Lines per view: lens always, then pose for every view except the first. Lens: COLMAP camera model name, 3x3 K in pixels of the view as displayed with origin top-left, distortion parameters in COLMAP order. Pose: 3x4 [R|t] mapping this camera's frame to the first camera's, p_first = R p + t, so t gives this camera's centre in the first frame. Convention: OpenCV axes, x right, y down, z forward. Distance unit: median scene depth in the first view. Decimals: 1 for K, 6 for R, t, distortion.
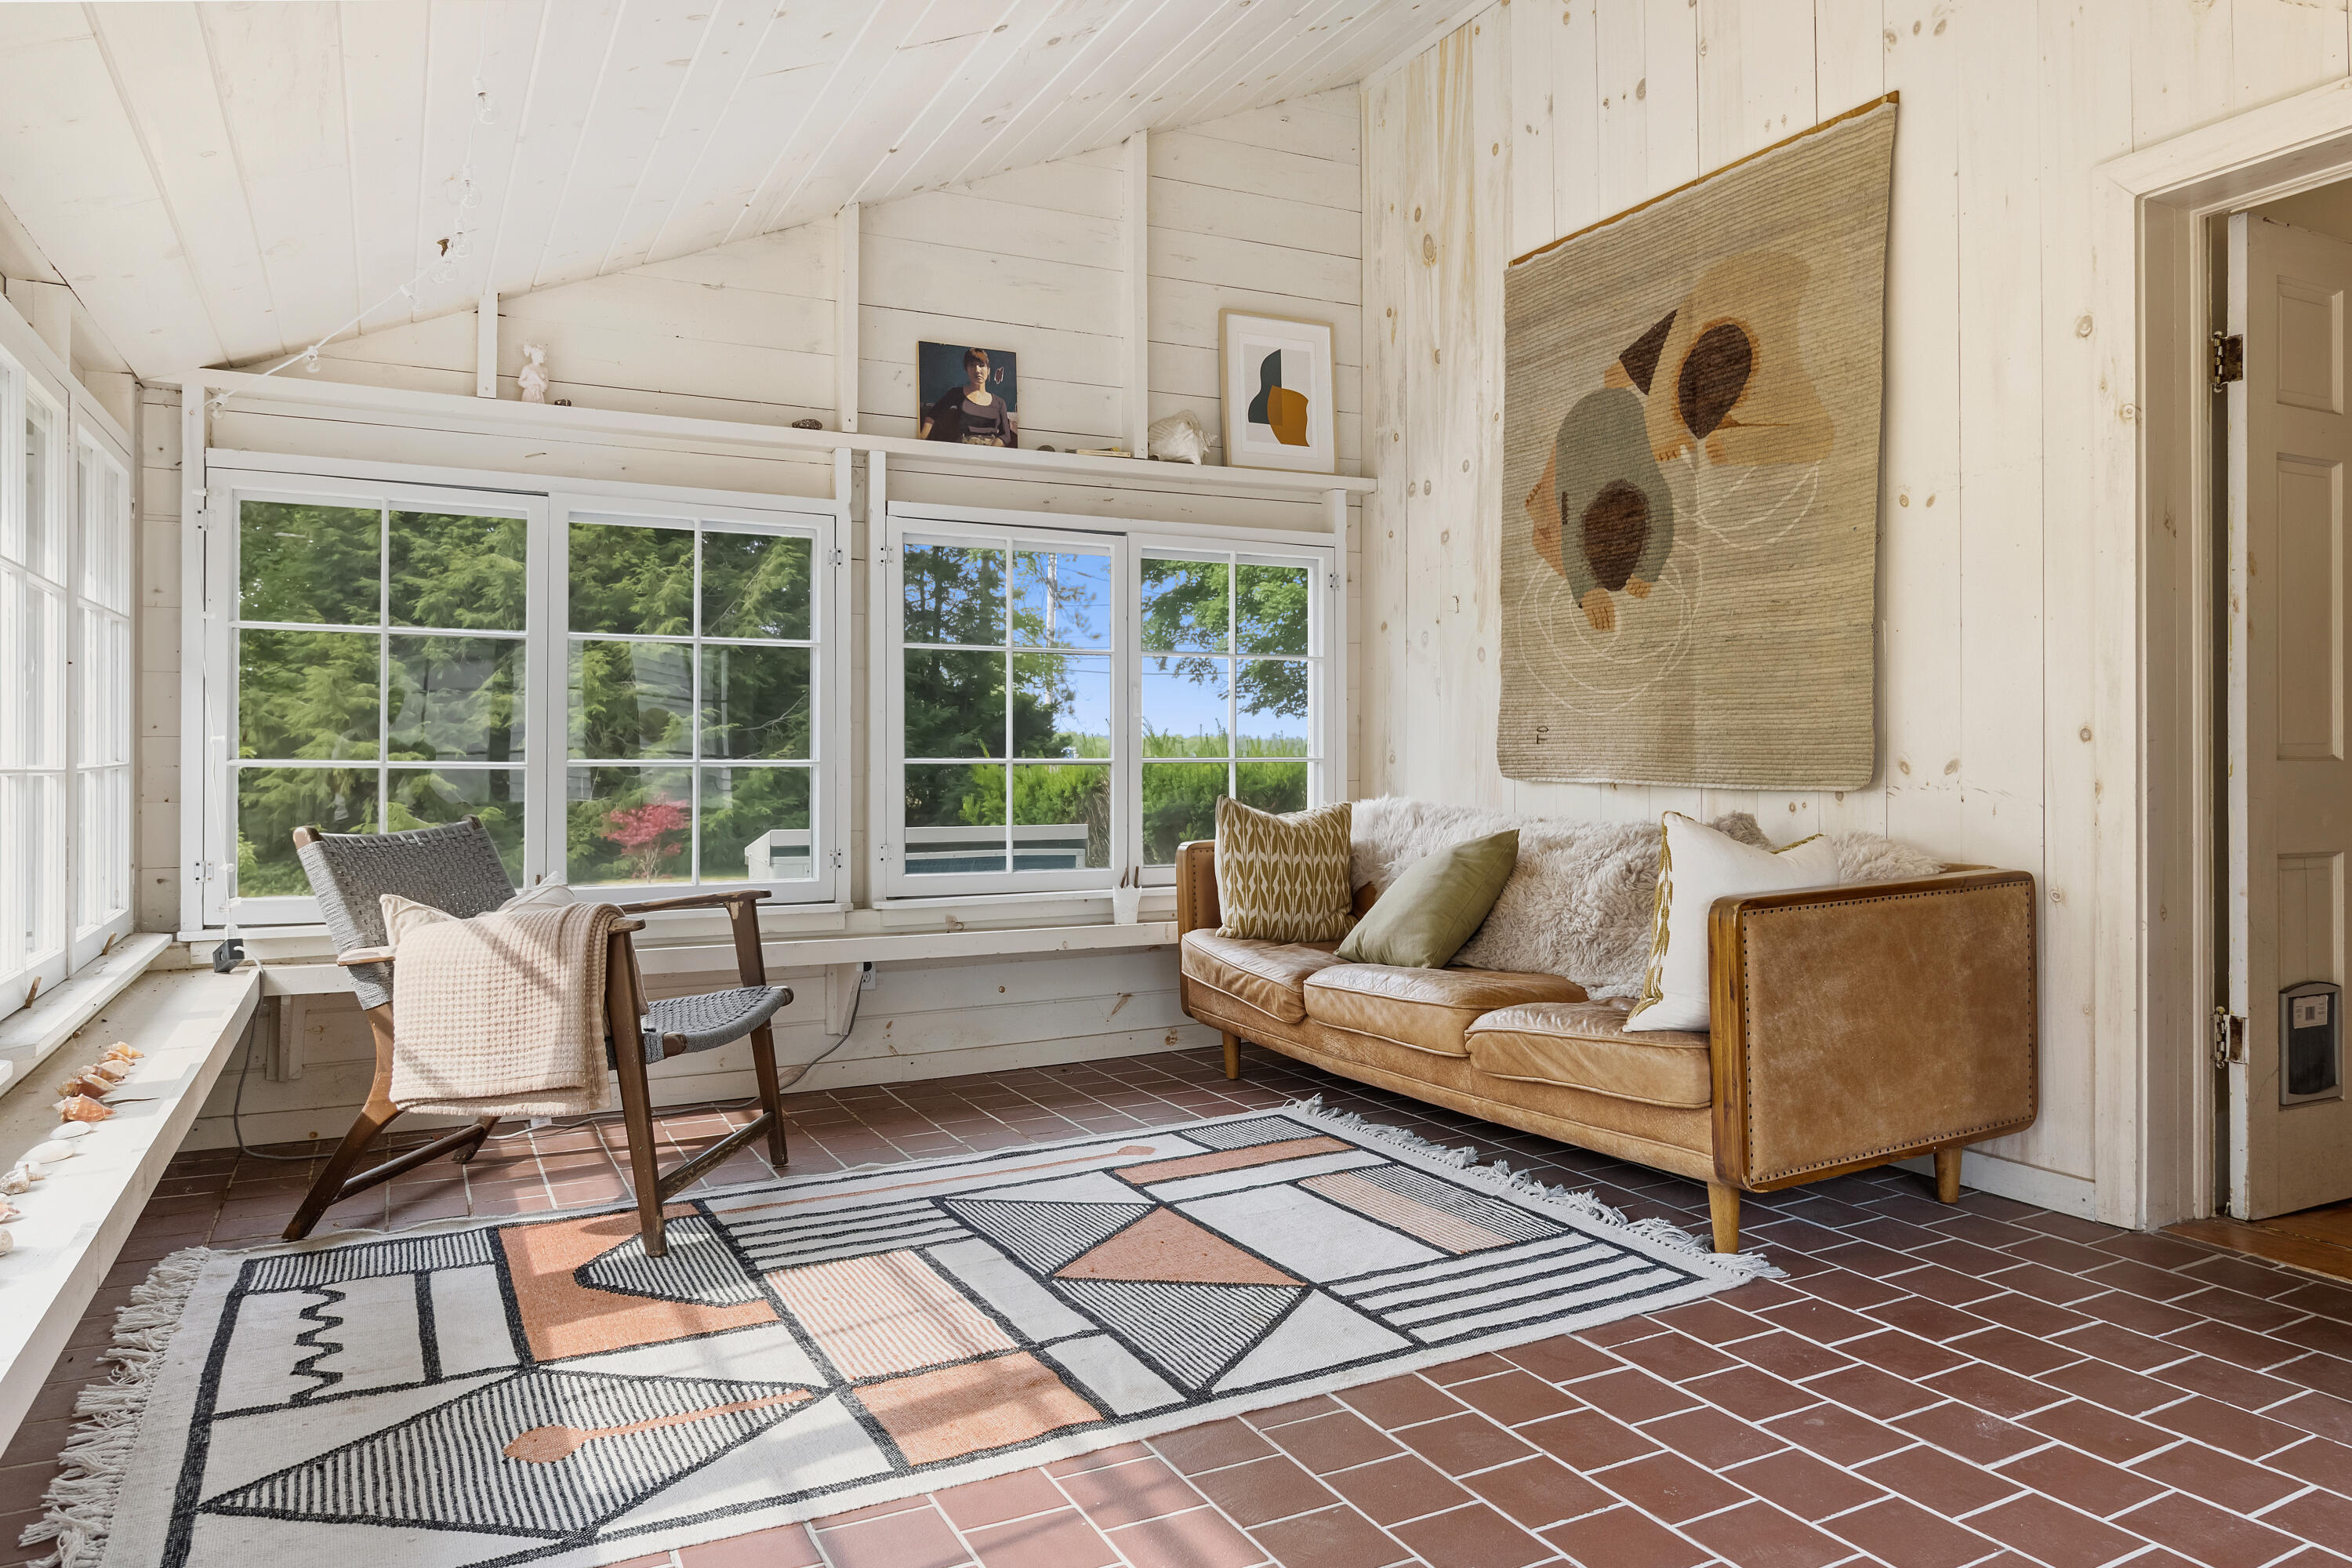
lens RADIAL K [[1585.6, 0, 1183.7], [0, 1585.6, 768.2], [0, 0, 1]] dist [-0.009296, 0.000508]
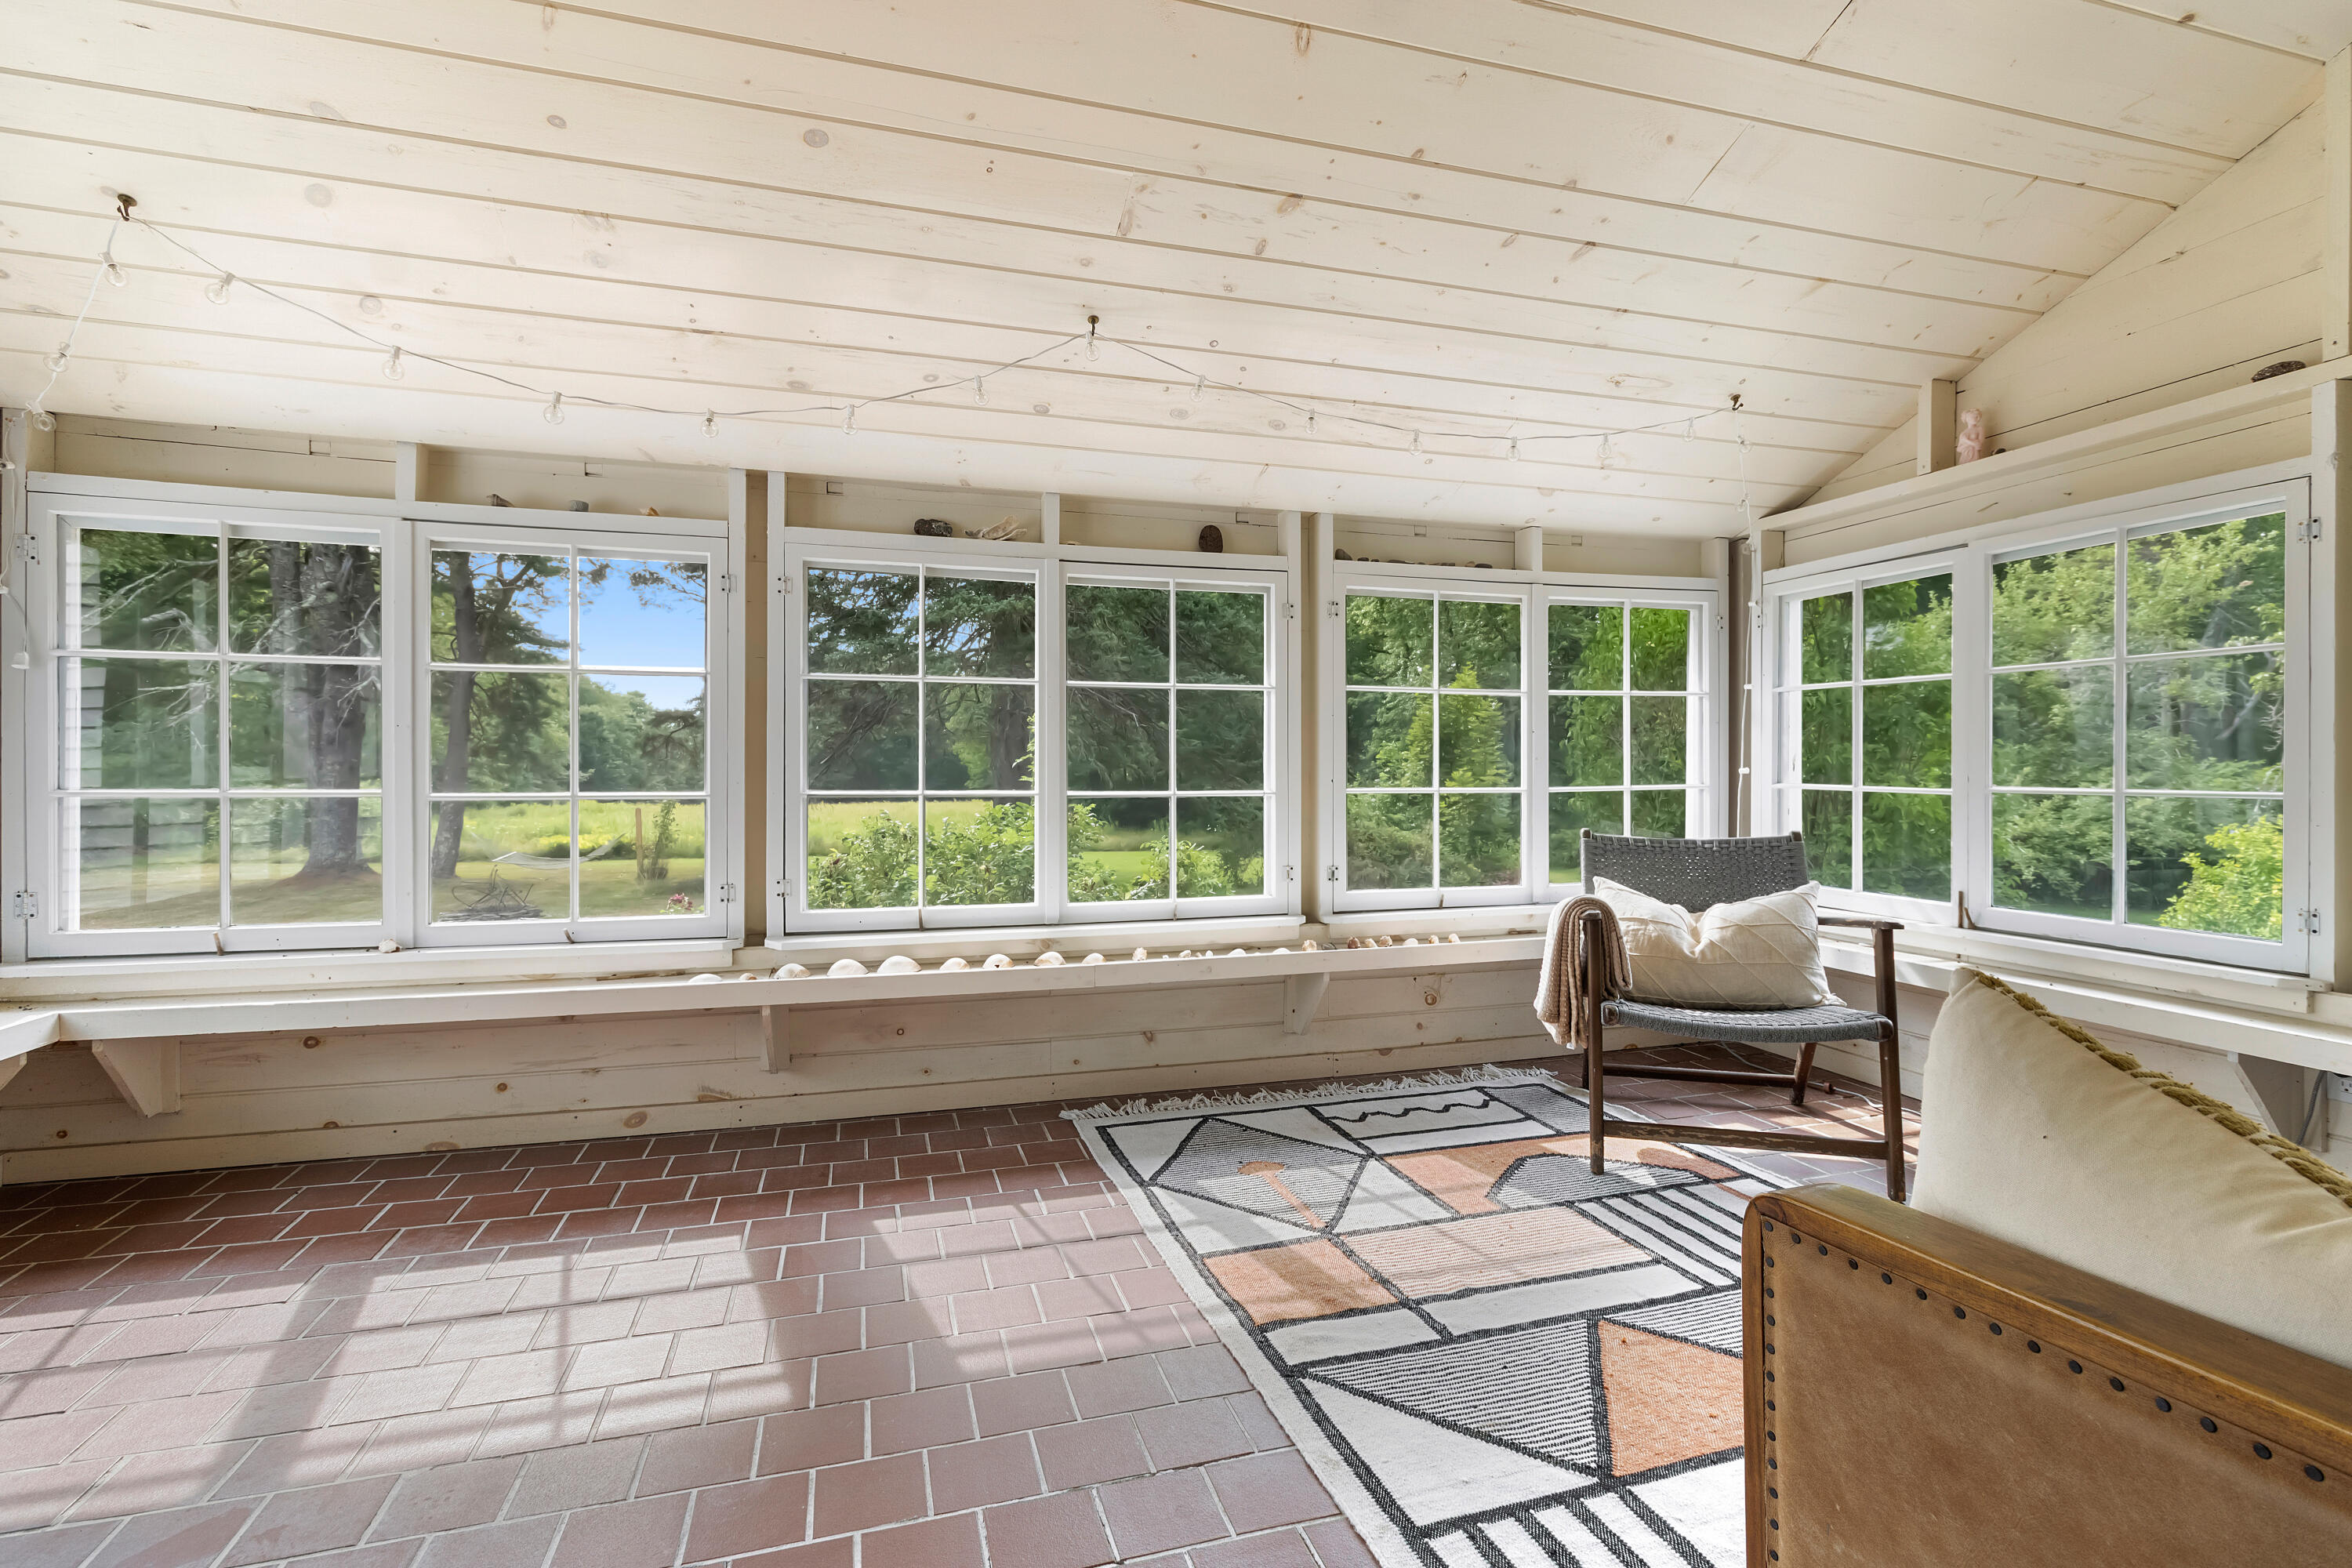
lens RADIAL K [[1093.7, 0, 1179.7], [0, 1093.7, 778.6], [0, 0, 1]] dist [0.001515, 0.000207]
pose [[-0.200898, 0.008344, -0.979577, 0.721444], [-0.002226, 0.999957, 0.008974, -0.026505], [0.979610, 0.003984, -0.200871, 0.994010]]
